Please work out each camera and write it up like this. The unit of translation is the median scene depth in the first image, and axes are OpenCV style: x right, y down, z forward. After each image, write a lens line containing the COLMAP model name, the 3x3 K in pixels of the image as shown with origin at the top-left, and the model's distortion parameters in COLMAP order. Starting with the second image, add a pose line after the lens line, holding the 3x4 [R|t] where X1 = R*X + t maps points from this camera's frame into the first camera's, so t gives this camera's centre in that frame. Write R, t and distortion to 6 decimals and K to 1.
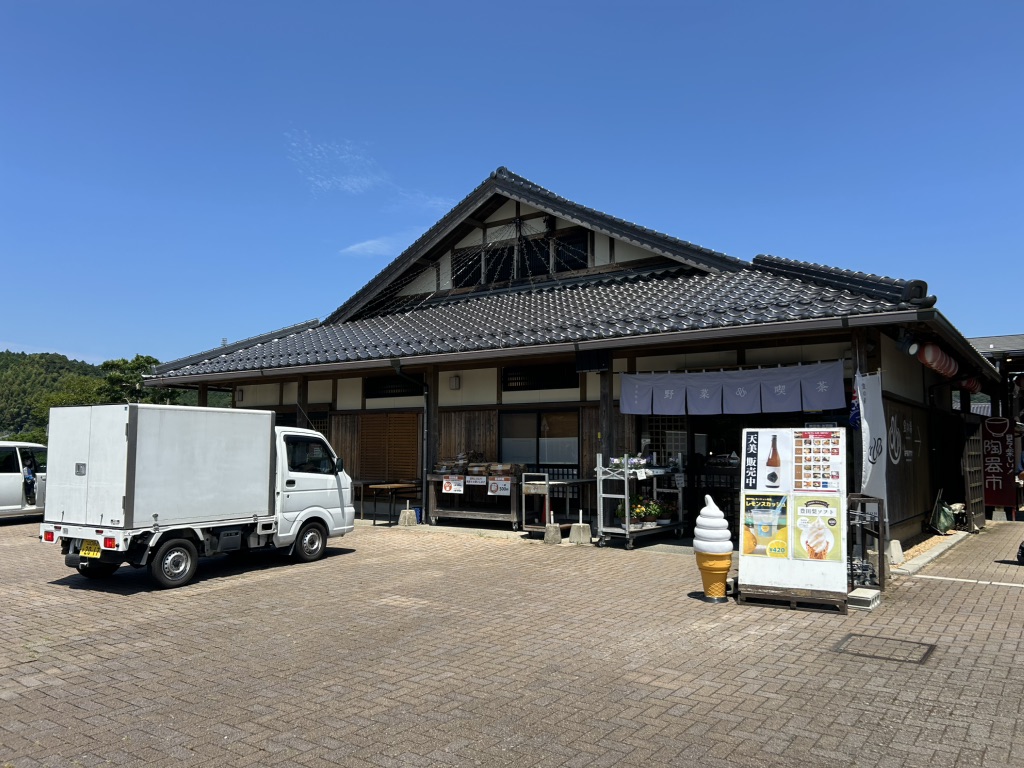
lens RADIAL K [[775.8, 0, 512.0], [0, 775.8, 384.0], [0, 0, 1]] dist [0.079214, -0.093397]
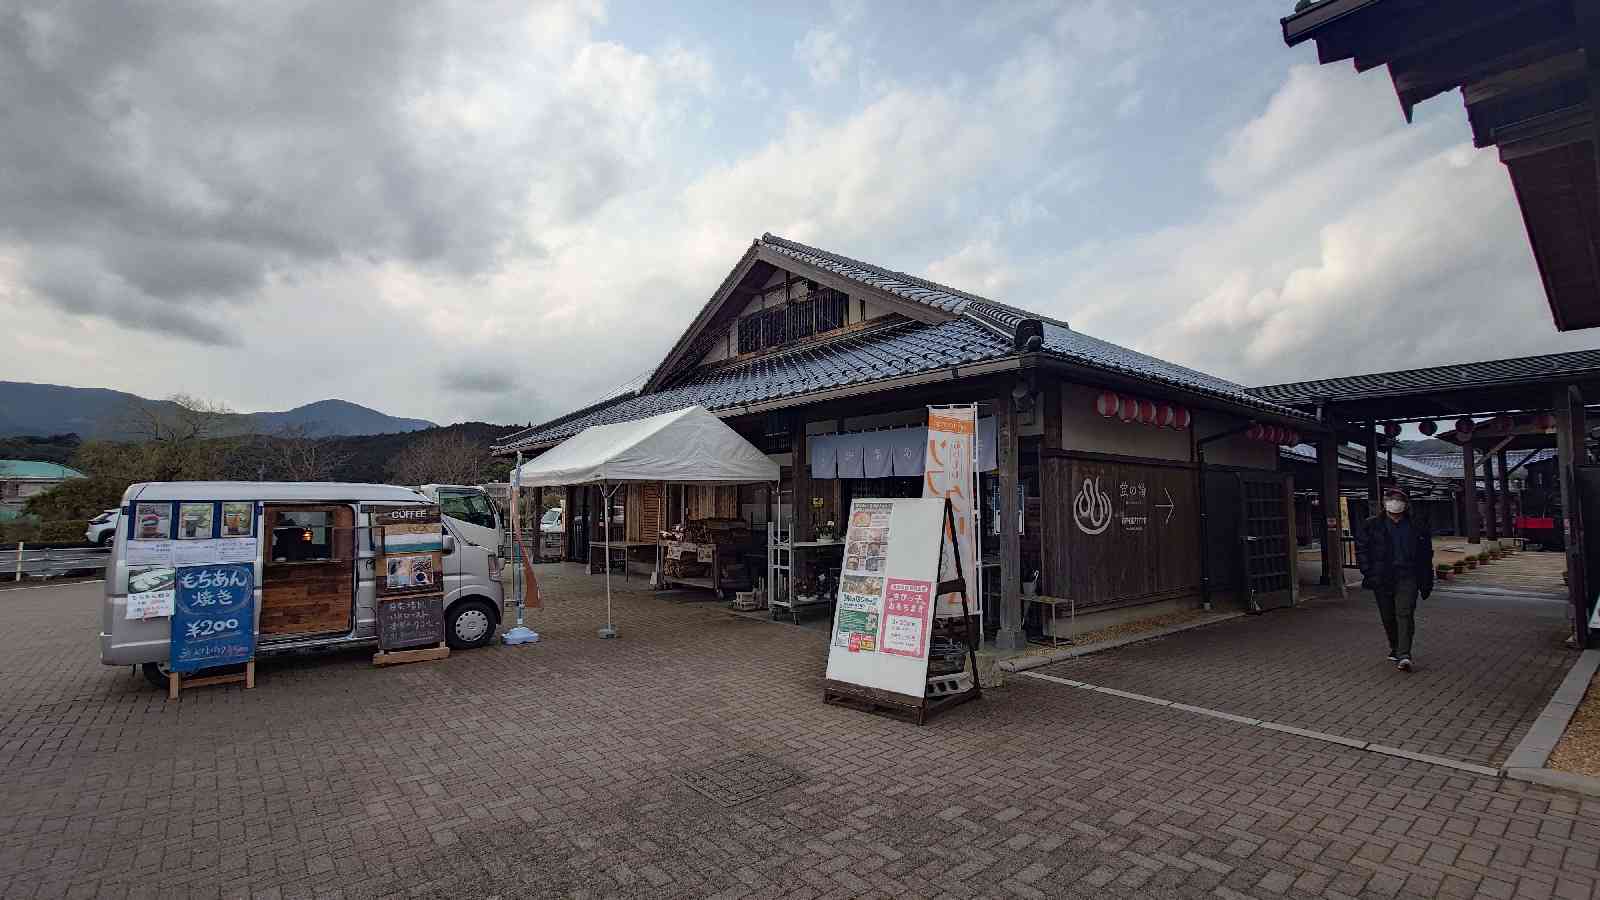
lens RADIAL K [[721.1, 0, 800.0], [0, 721.1, 450.0], [0, 0, 1]] dist [0.004418, 0.000278]
pose [[0.965924, -0.021708, -0.257915, 0.273495], [0.023810, 0.999704, 0.005028, -0.001971], [0.257729, -0.010998, 0.966155, 0.111756]]
